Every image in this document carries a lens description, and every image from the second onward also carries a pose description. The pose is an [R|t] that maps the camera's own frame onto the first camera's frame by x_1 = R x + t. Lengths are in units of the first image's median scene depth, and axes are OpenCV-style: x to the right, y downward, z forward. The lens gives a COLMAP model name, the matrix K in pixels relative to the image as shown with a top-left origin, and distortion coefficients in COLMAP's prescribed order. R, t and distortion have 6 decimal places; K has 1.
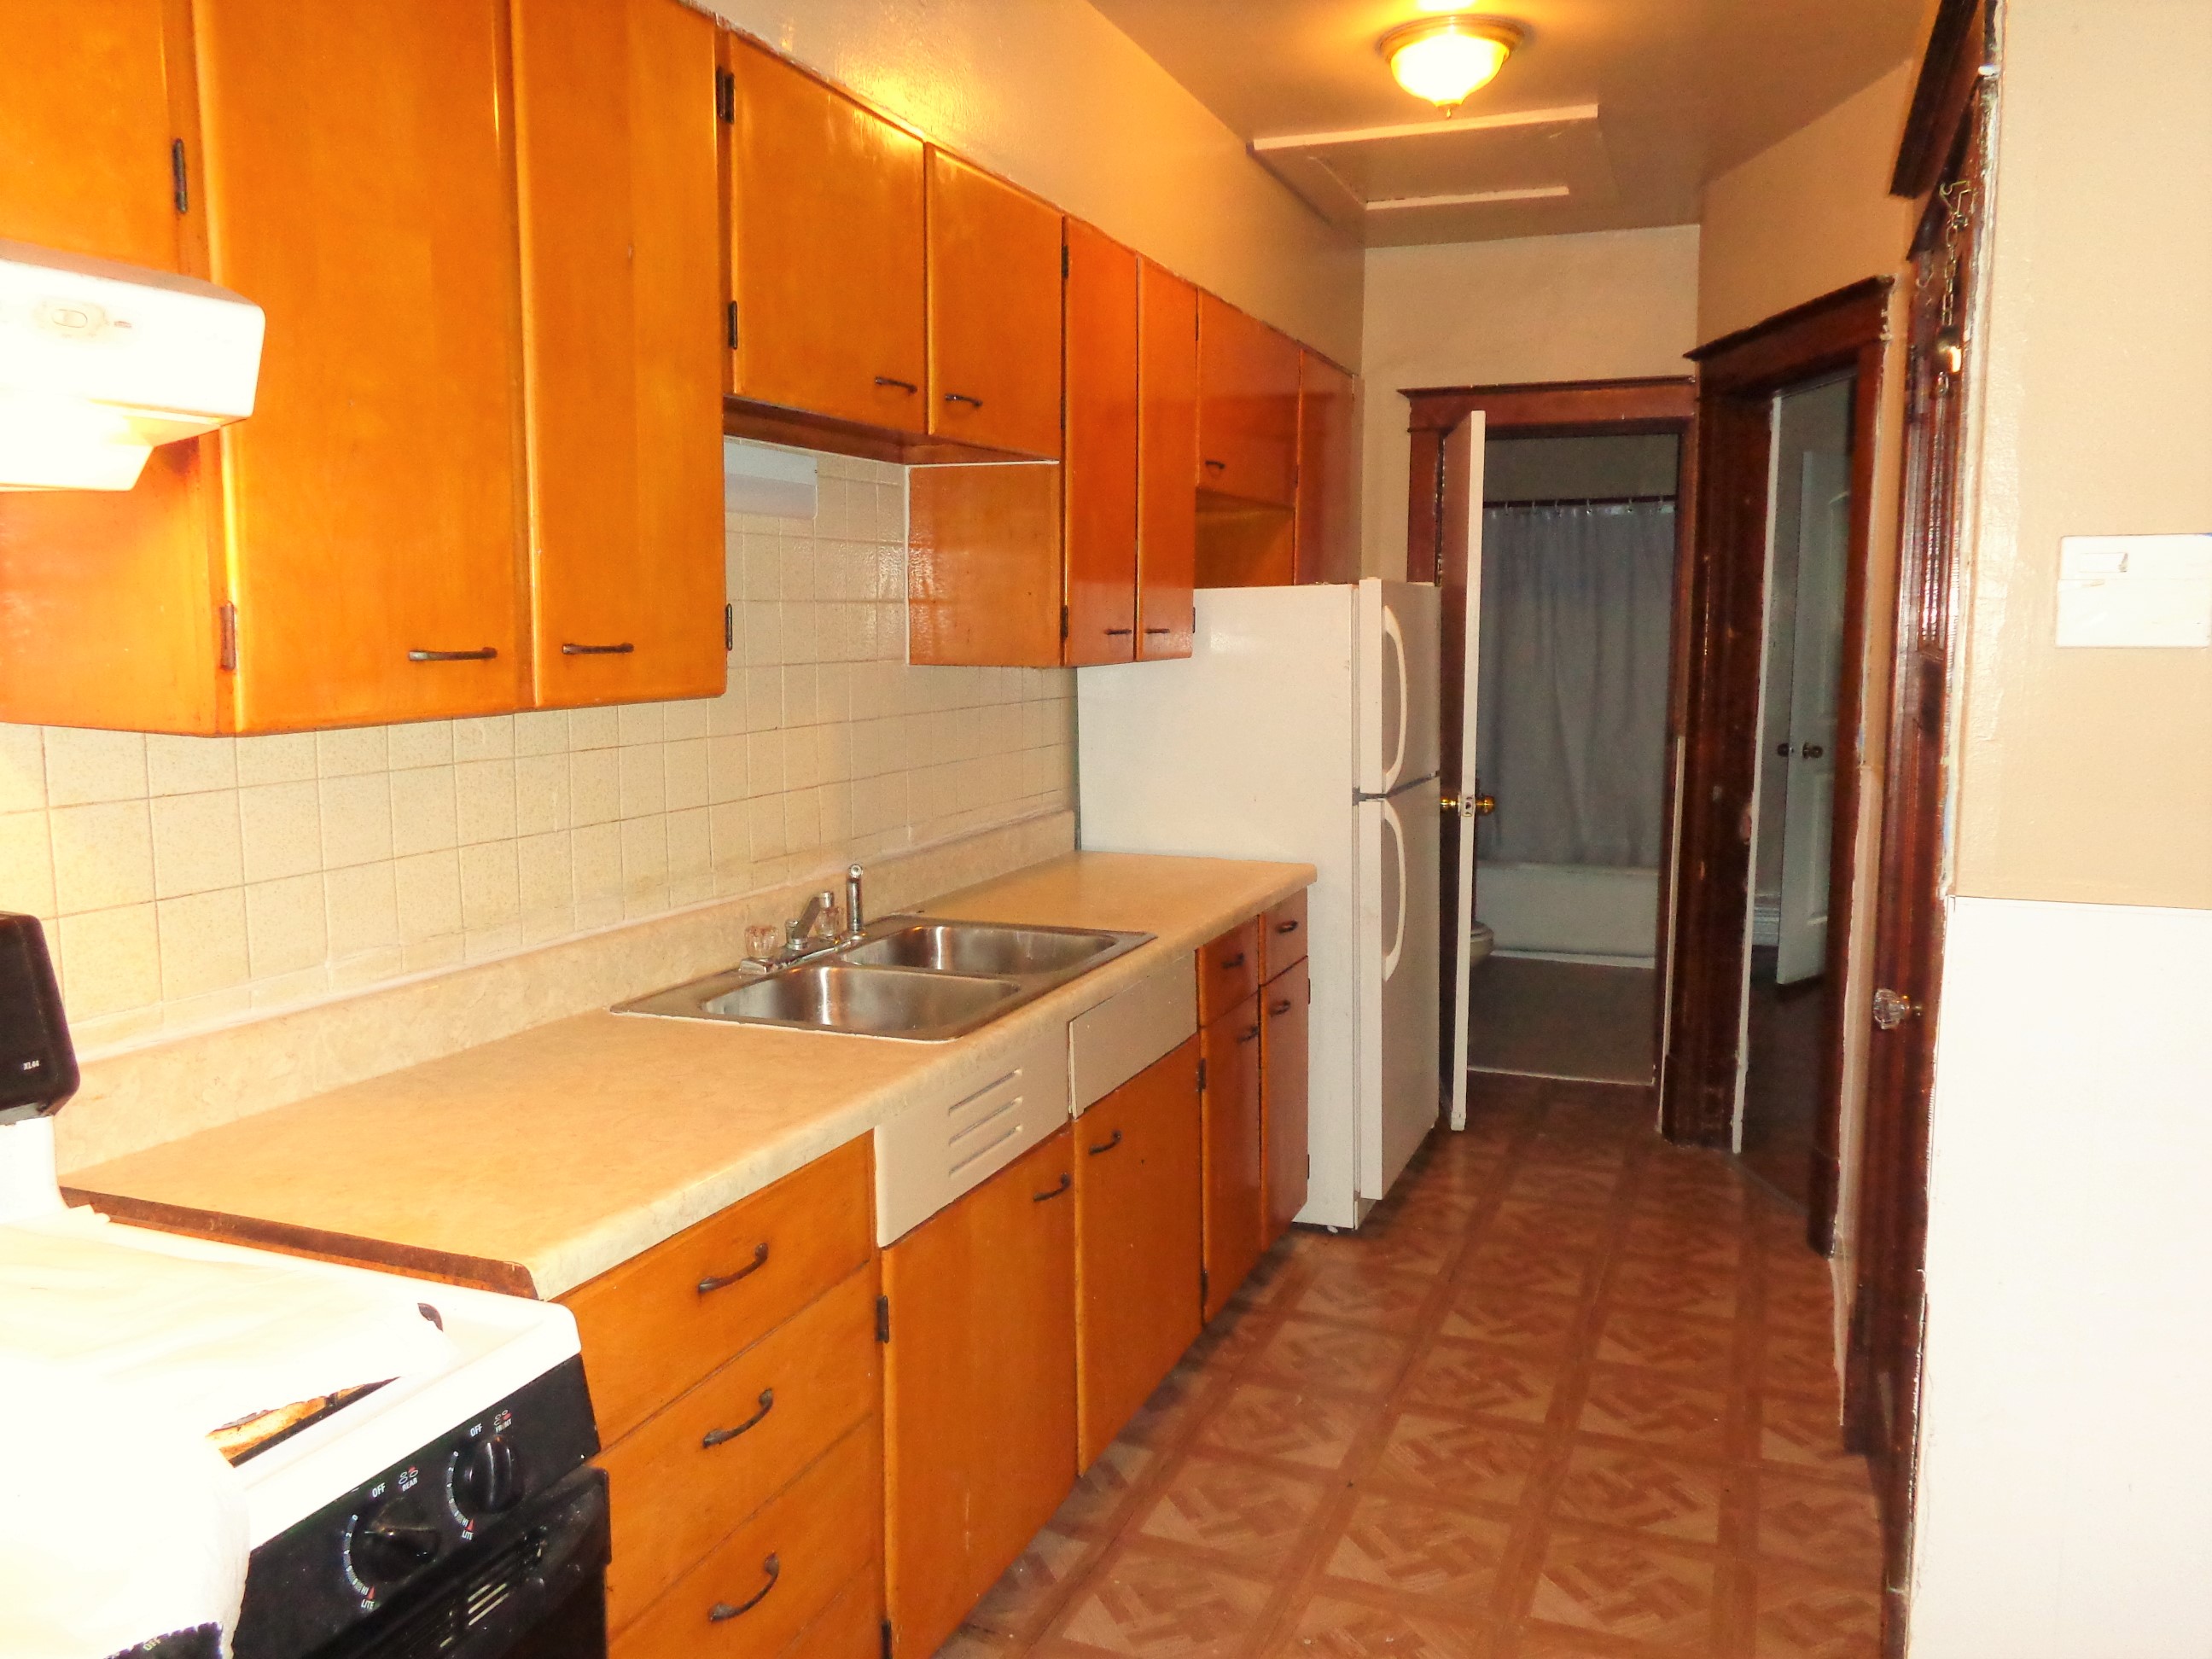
lens RADIAL K [[1655.4, 0, 1110.4], [0, 1655.4, 820.0], [0, 0, 1]] dist [0.002664, 0.005446]
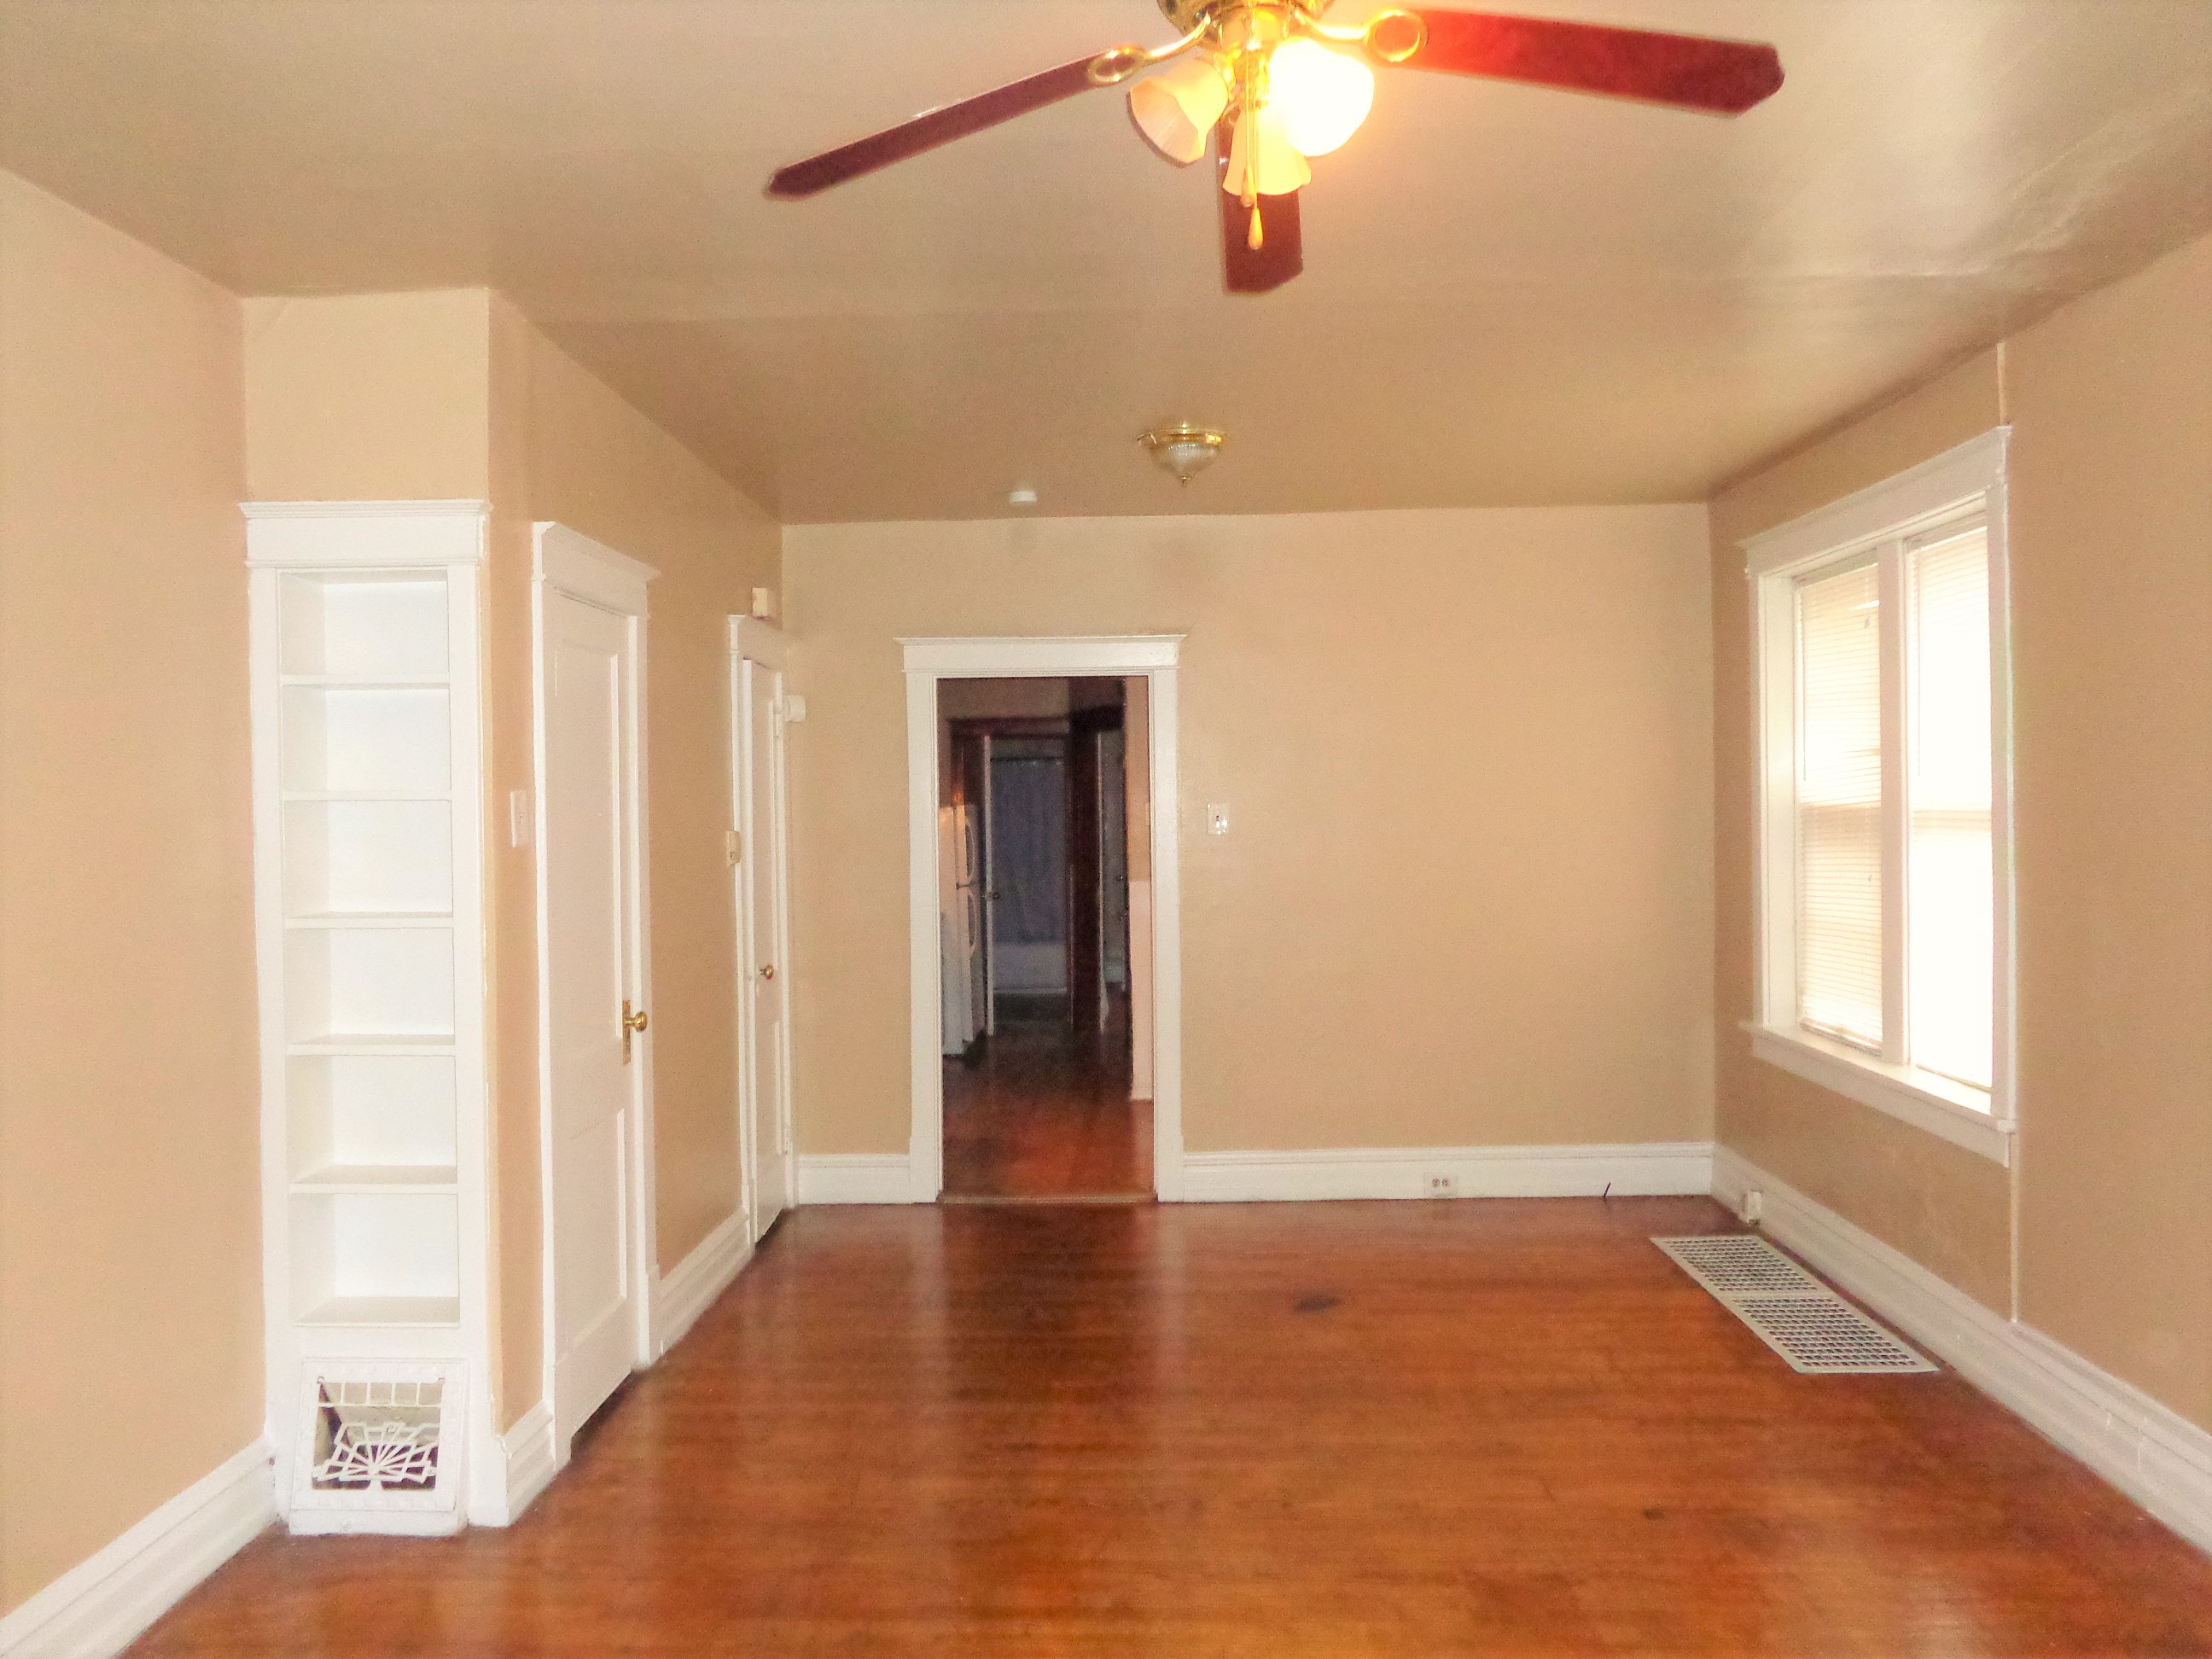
lens RADIAL K [[1655.4, 0, 1110.4], [0, 1655.4, 820.0], [0, 0, 1]] dist [0.002664, 0.005446]
pose [[0.937561, -0.012290, 0.347604, -0.772248], [0.052800, 0.992823, -0.107311, 0.252939], [-0.343790, 0.118964, 0.931480, -2.235182]]
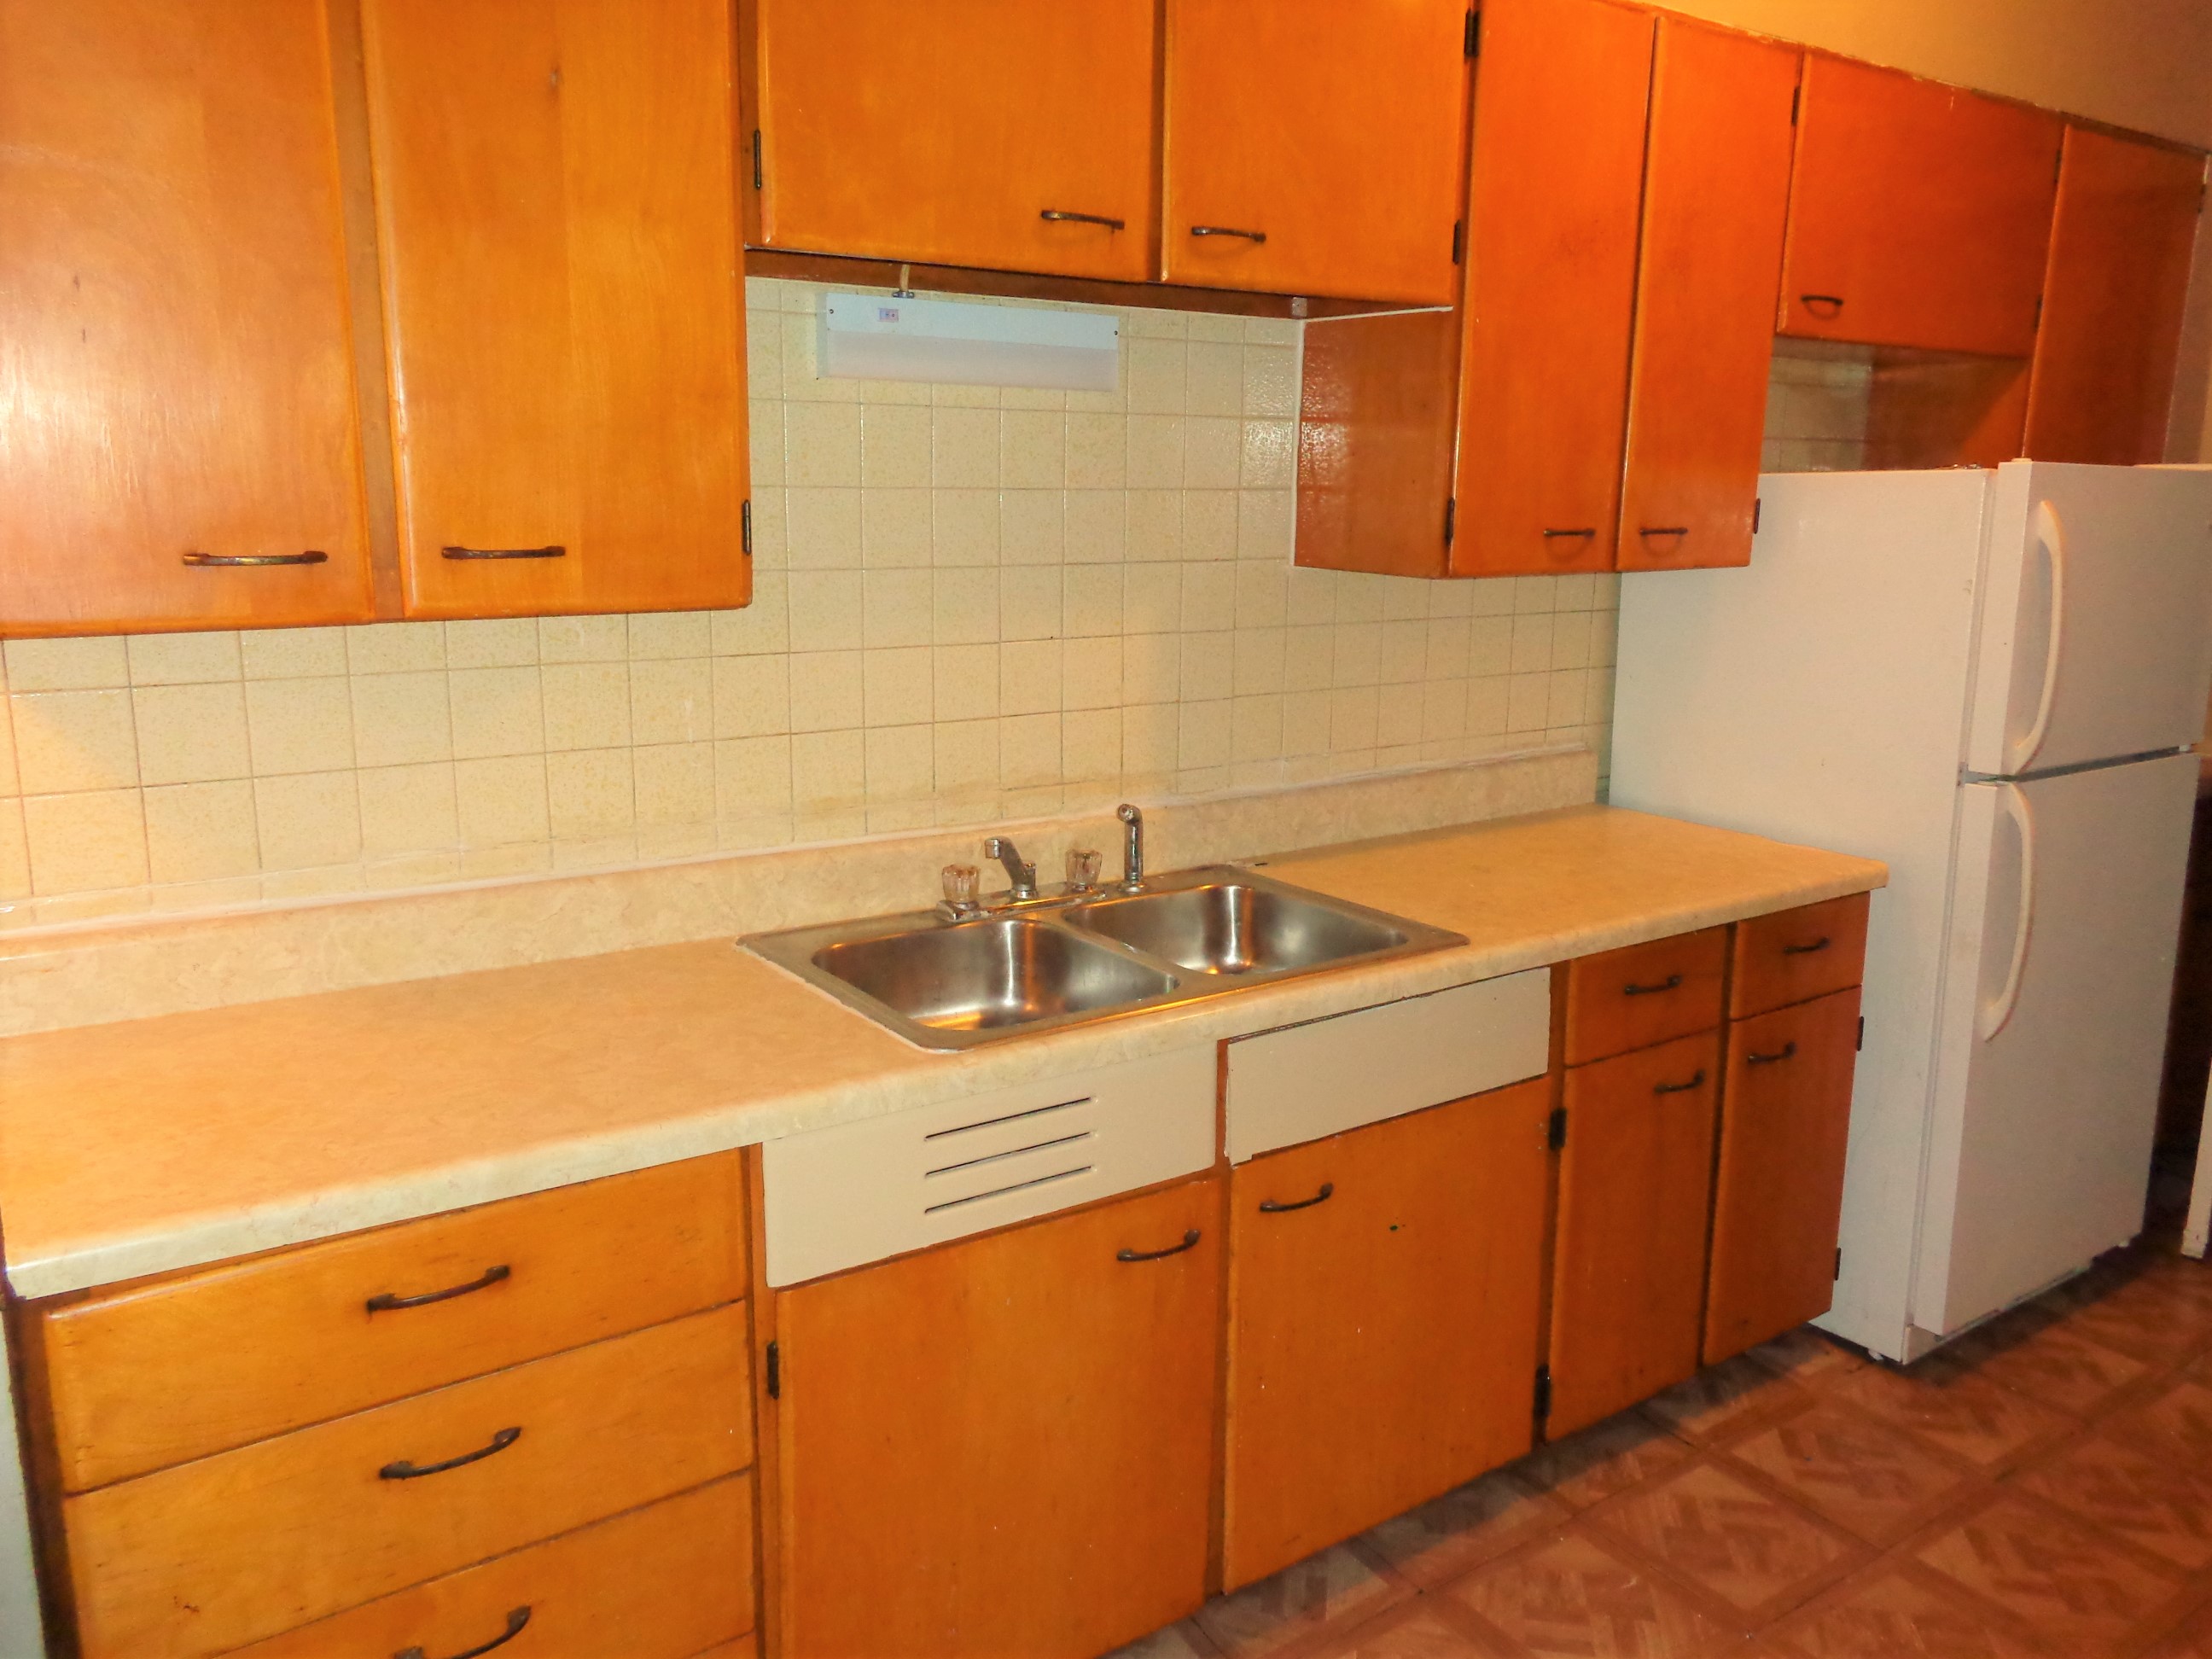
lens RADIAL K [[1655.4, 0, 1110.4], [0, 1655.4, 820.0], [0, 0, 1]] dist [0.002664, 0.005446]
pose [[0.837386, 0.119336, -0.533426, 0.315768], [-0.077658, 0.991952, 0.100006, -0.053160], [0.541067, -0.042319, 0.839914, 0.303289]]
